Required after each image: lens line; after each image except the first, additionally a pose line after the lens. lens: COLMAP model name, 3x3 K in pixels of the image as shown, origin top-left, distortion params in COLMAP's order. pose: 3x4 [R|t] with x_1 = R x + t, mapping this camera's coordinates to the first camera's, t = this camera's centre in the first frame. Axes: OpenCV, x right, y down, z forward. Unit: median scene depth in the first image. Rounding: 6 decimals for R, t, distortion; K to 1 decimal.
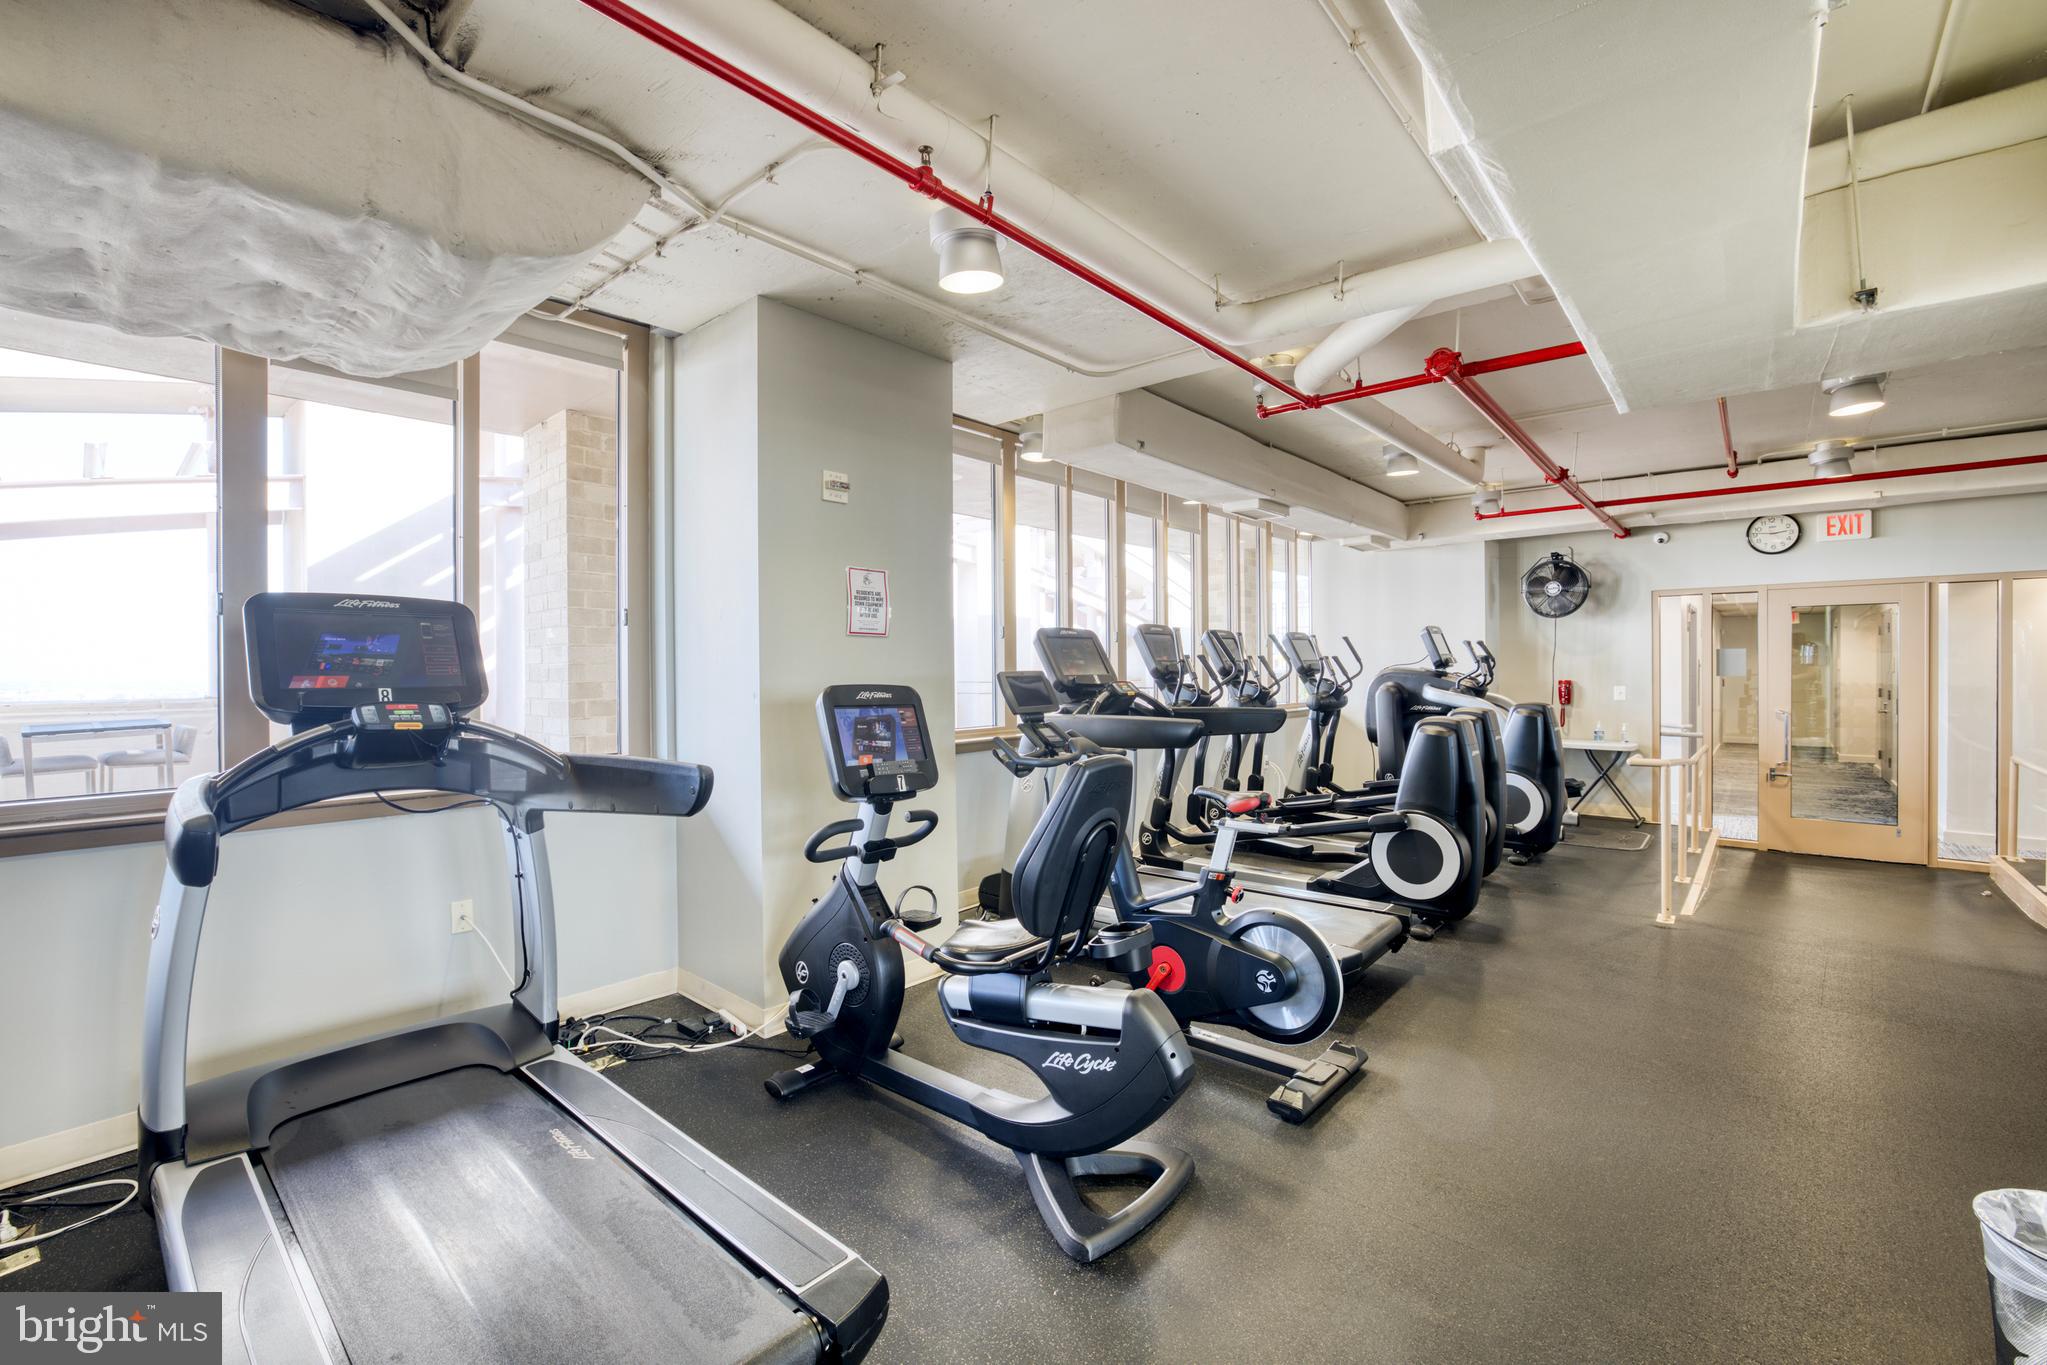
lens RADIAL K [[870.0, 0, 1028.9], [0, 870.0, 677.2], [0, 0, 1]] dist [-0.027177, 0.004173]
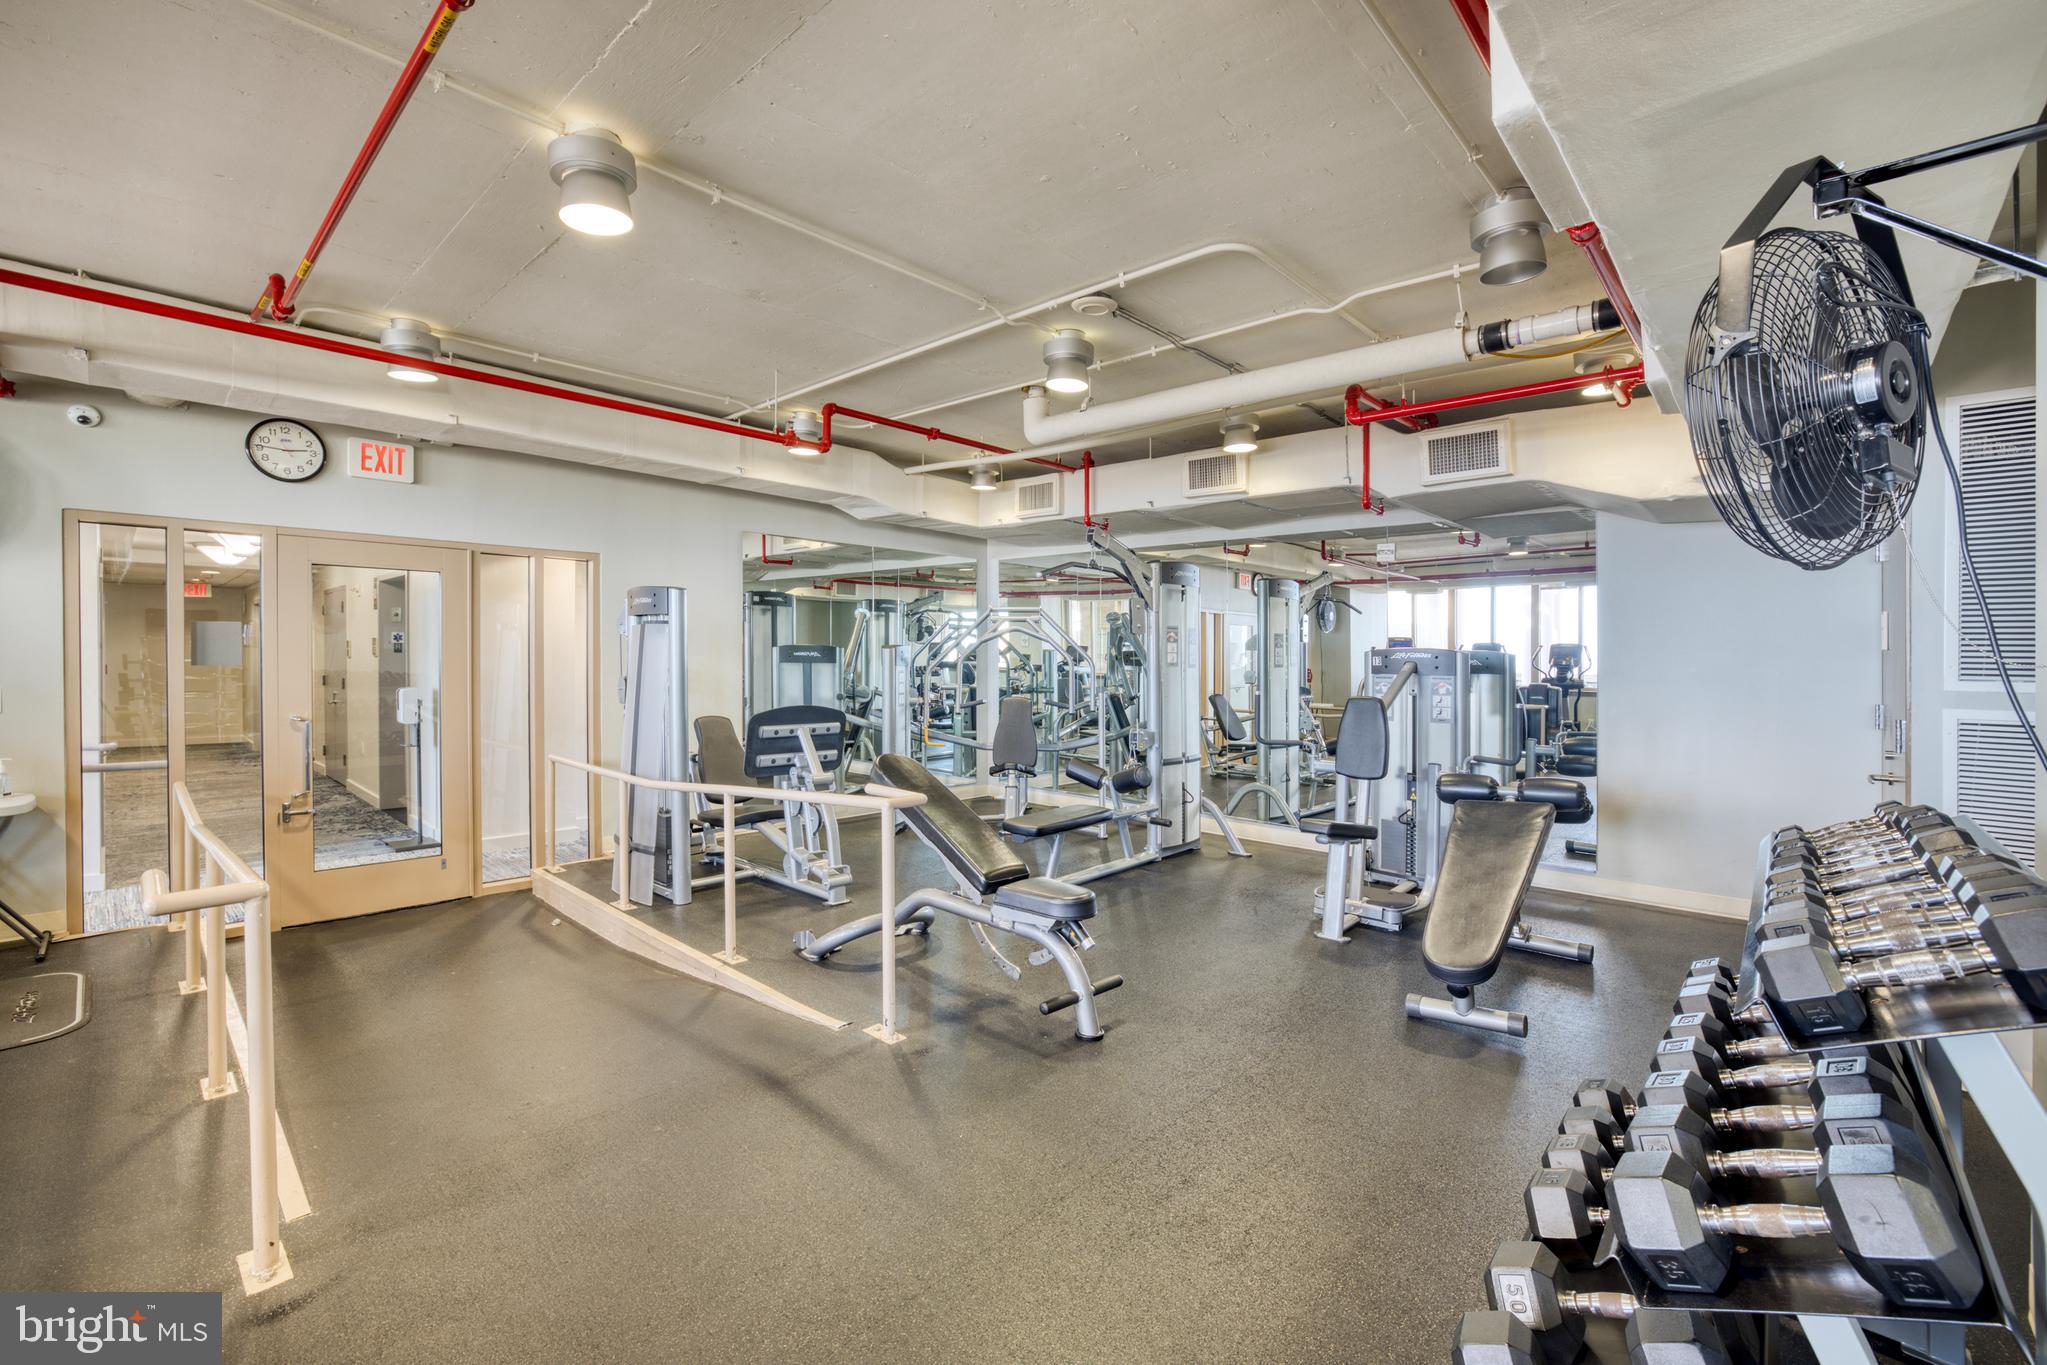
lens RADIAL K [[870.0, 0, 1030.3], [0, 870.0, 666.3], [0, 0, 1]] dist [-0.027177, 0.004173]
pose [[0.021980, -0.006803, 0.999735, 0.223025], [0.006595, 0.999956, 0.006660, -0.001771], [-0.999737, 0.006447, 0.022024, 0.409627]]
